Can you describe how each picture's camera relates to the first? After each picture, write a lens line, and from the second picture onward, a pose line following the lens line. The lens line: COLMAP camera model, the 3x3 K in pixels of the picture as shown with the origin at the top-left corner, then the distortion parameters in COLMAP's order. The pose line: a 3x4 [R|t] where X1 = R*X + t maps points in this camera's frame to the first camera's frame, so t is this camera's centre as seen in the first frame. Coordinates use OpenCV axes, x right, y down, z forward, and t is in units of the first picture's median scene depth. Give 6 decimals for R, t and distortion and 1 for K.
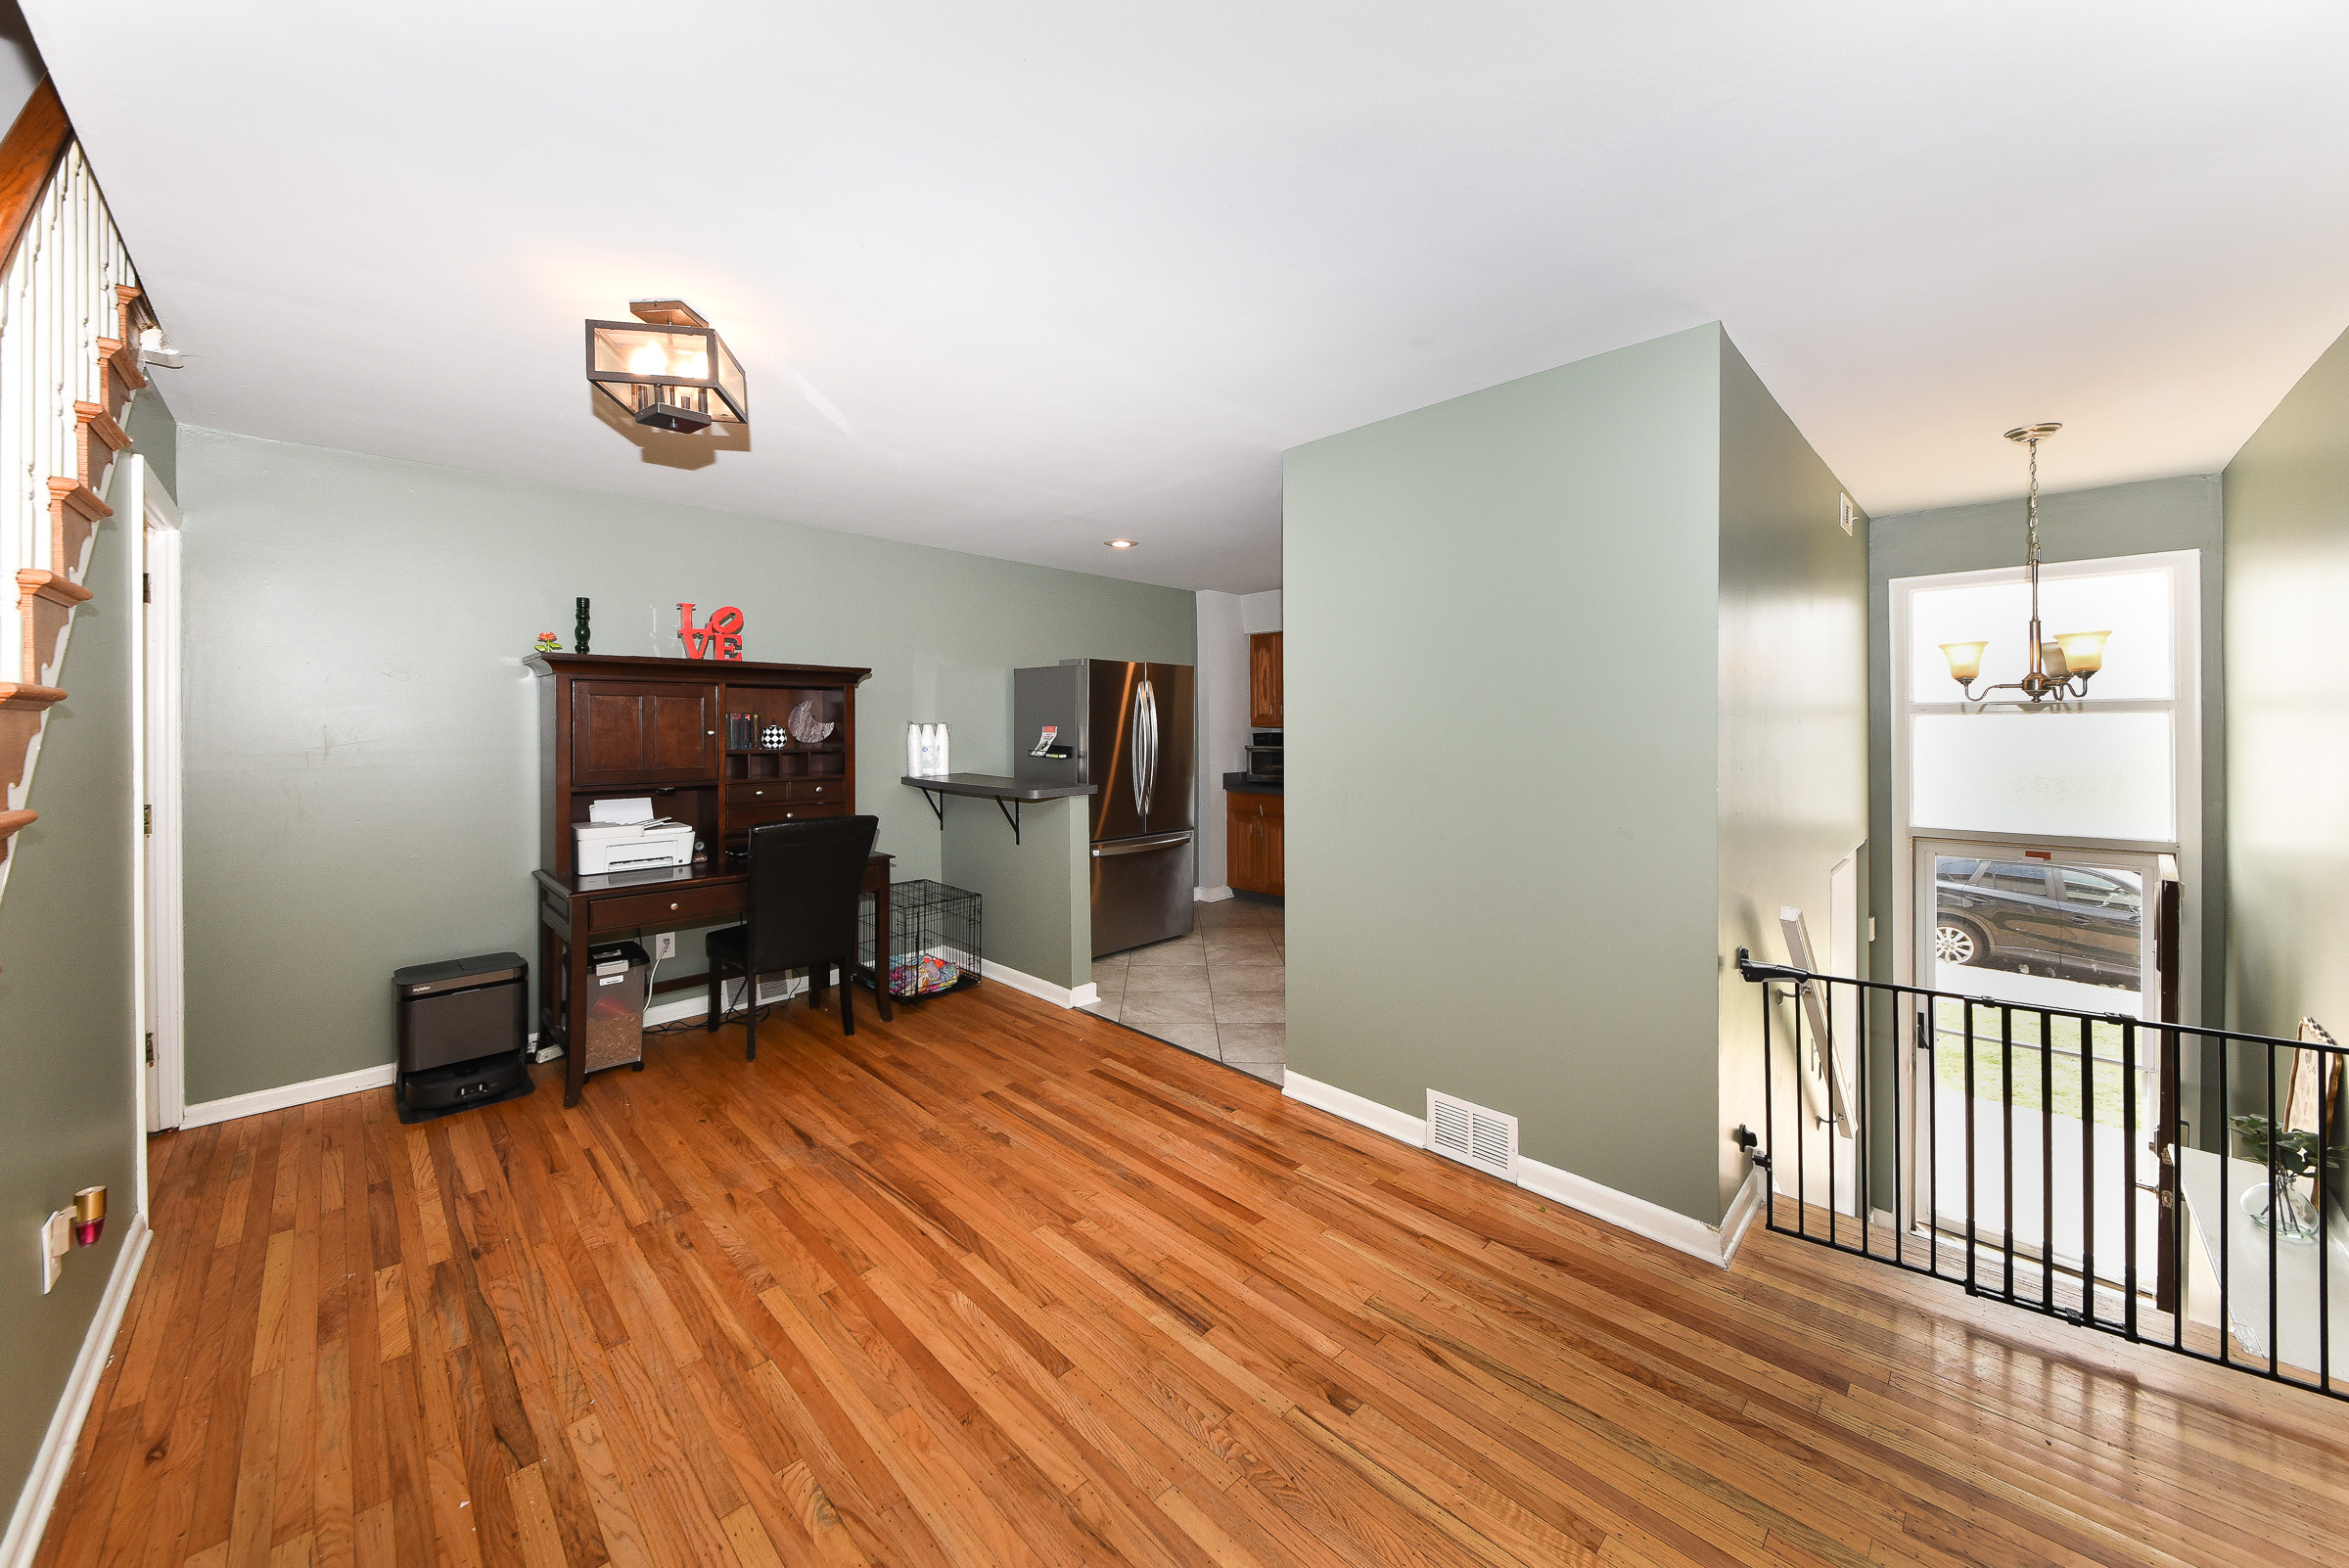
lens RADIAL K [[831.3, 0, 1147.6], [0, 831.3, 732.9], [0, 0, 1]] dist [0.017990, -0.005481]
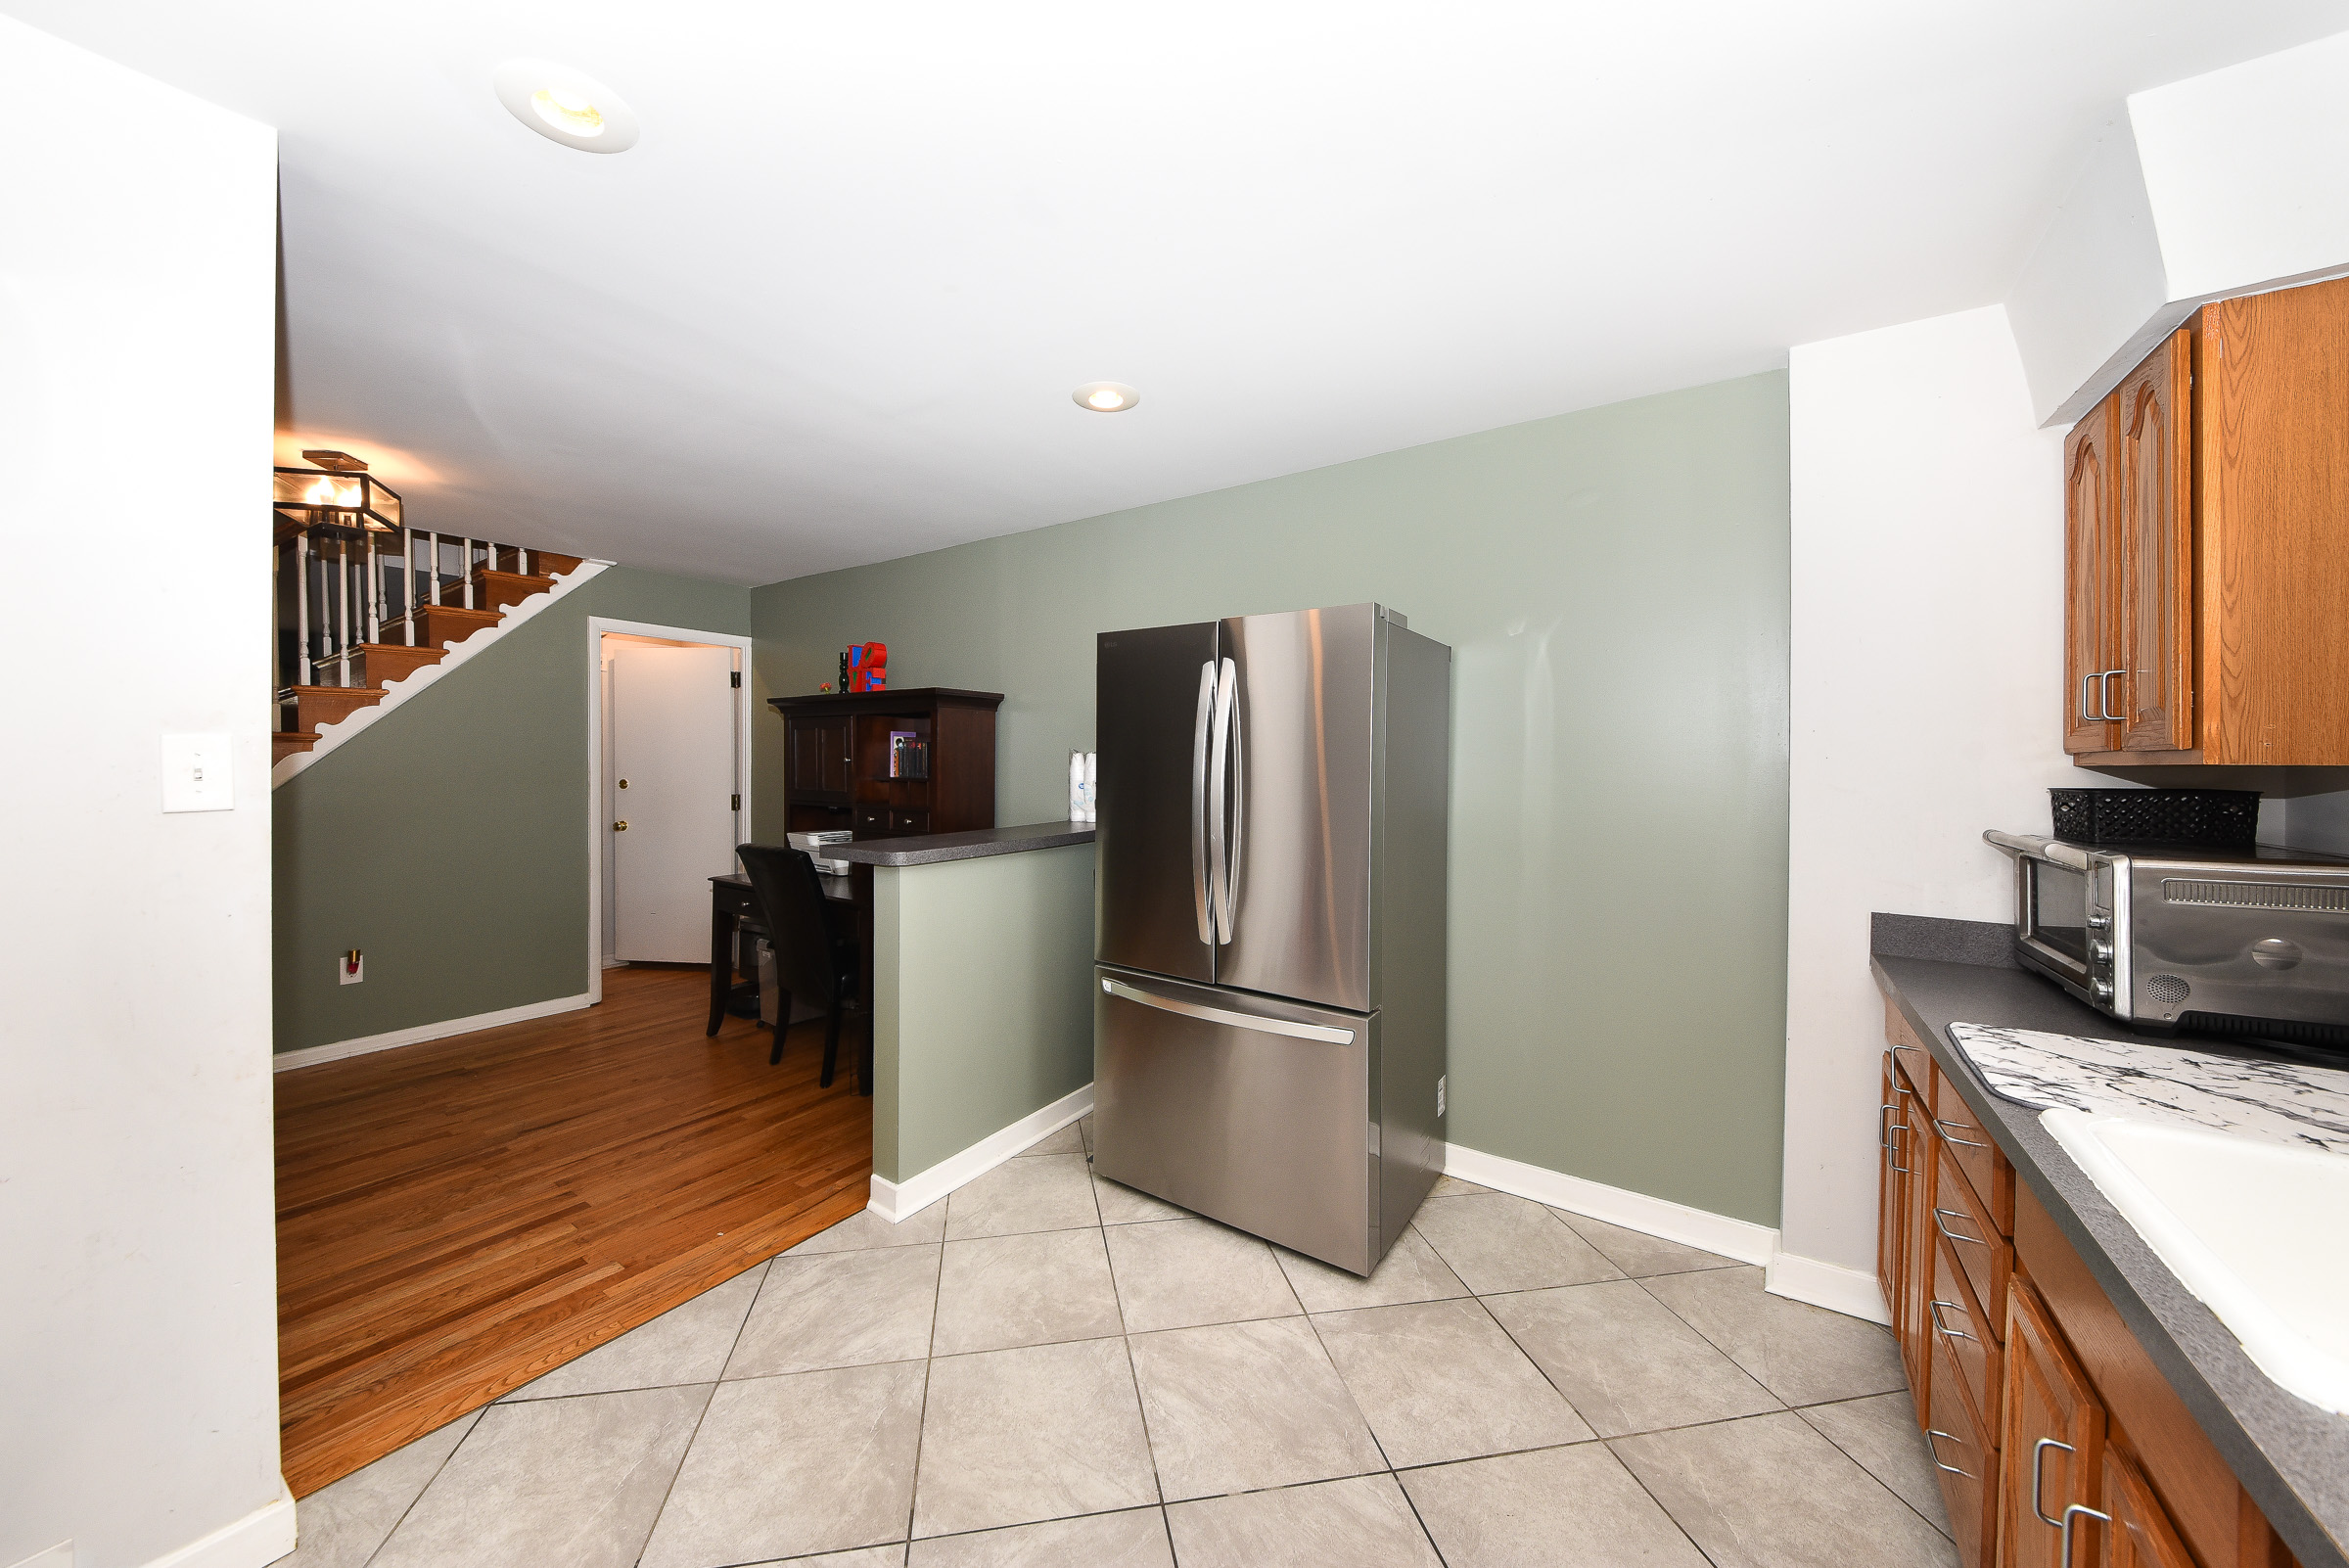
lens RADIAL K [[820.1, 0, 1150.8], [0, 820.1, 767.9], [0, 0, 1]] dist [0.009668, -0.005199]
pose [[0.186181, 0.010885, -0.982455, 0.585210], [-0.016375, 0.999834, 0.007975, -0.006638], [0.982379, 0.014603, 0.186329, 1.151090]]
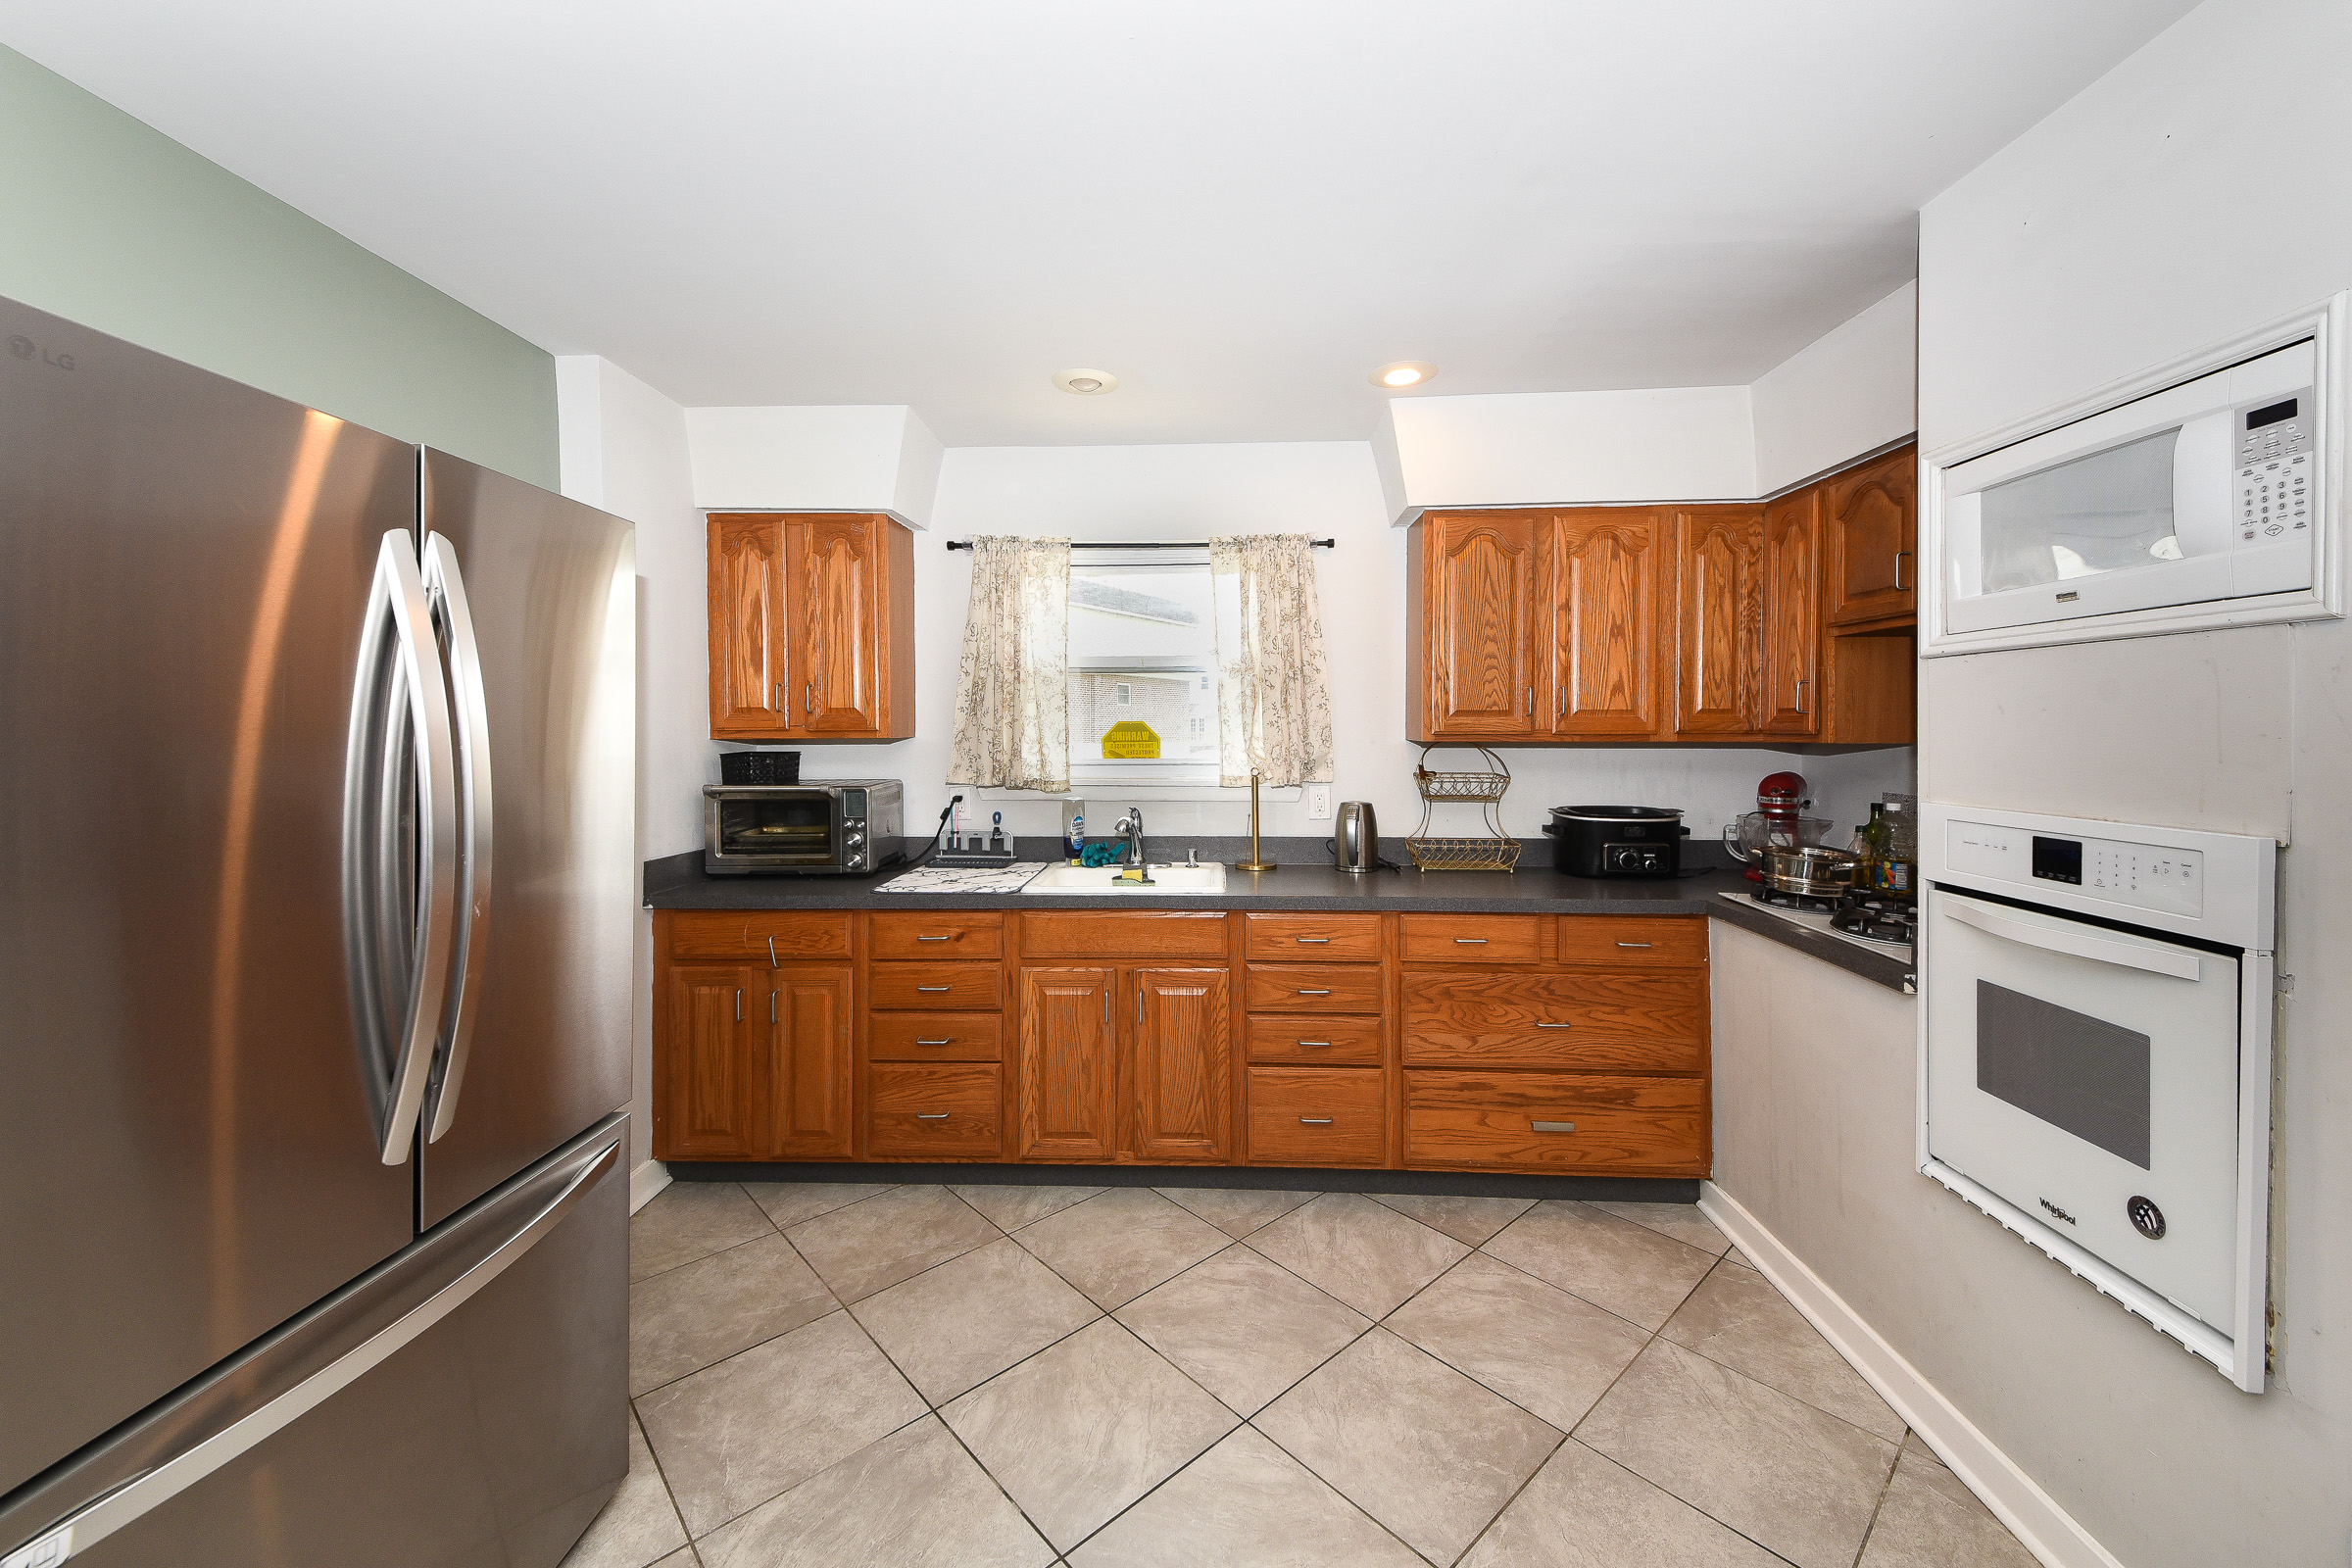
lens RADIAL K [[912.6, 0, 1175.7], [0, 912.6, 736.6], [0, 0, 1]] dist [0.000791, -0.007721]
pose [[0.729444, 0.000784, 0.684040, -0.026913], [0.002474, 0.999990, -0.003785, -0.010632], [-0.684036, 0.004453, 0.729435, 0.909810]]
